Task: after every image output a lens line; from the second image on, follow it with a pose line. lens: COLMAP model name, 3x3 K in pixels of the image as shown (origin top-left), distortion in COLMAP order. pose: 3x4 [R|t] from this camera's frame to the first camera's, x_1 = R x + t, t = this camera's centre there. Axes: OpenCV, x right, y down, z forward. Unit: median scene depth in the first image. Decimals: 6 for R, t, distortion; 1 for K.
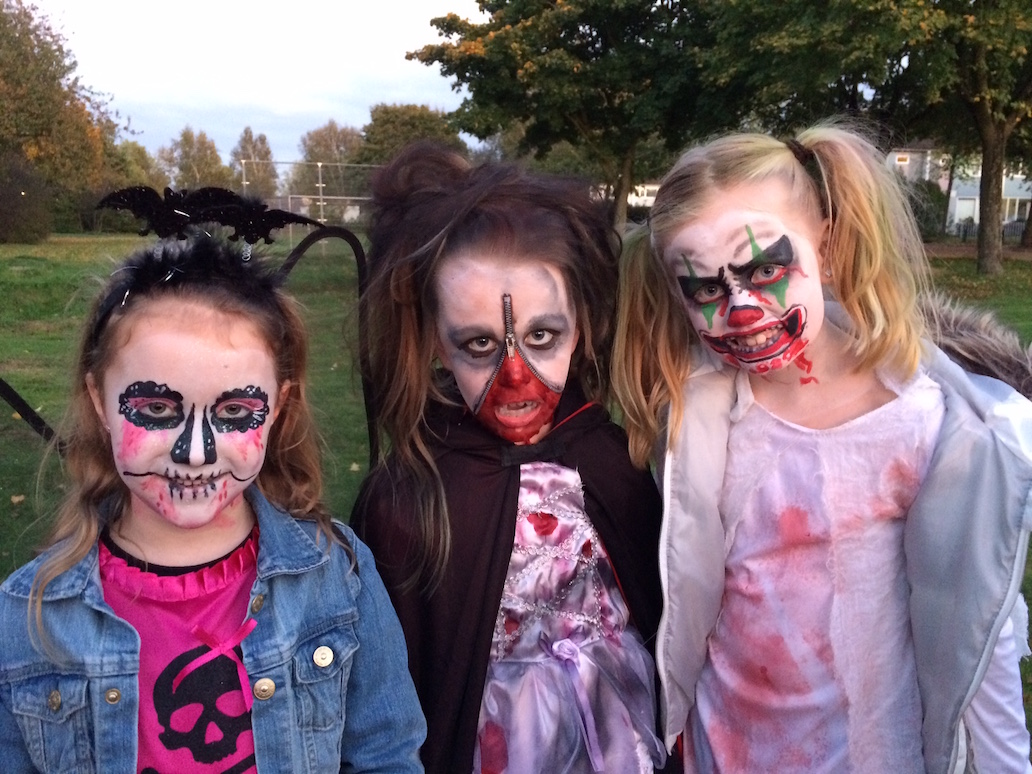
lens RADIAL K [[883.1, 0, 508.5], [0, 883.1, 383.1], [0, 0, 1]] dist [0.105809, -0.140906]
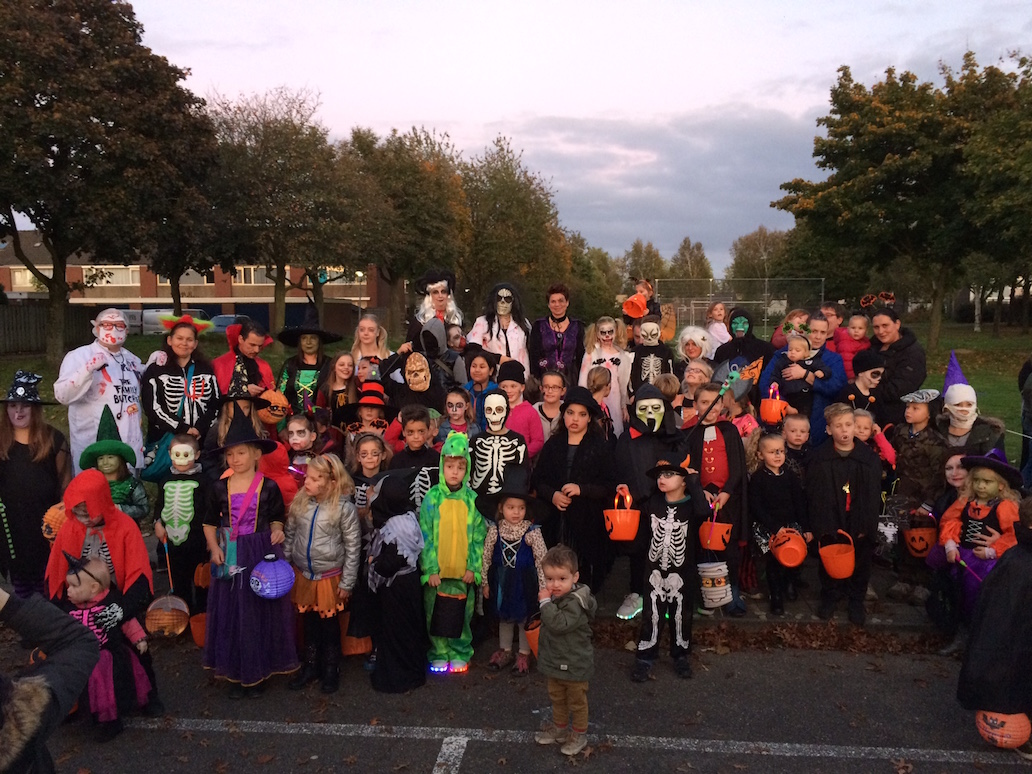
lens RADIAL K [[883.1, 0, 508.5], [0, 883.1, 383.1], [0, 0, 1]] dist [0.105809, -0.140906]
pose [[0.882601, 0.033226, -0.468947, 0.187965], [-0.079764, 0.993621, -0.079723, 0.053376], [0.463306, 0.107769, 0.879621, -0.383467]]
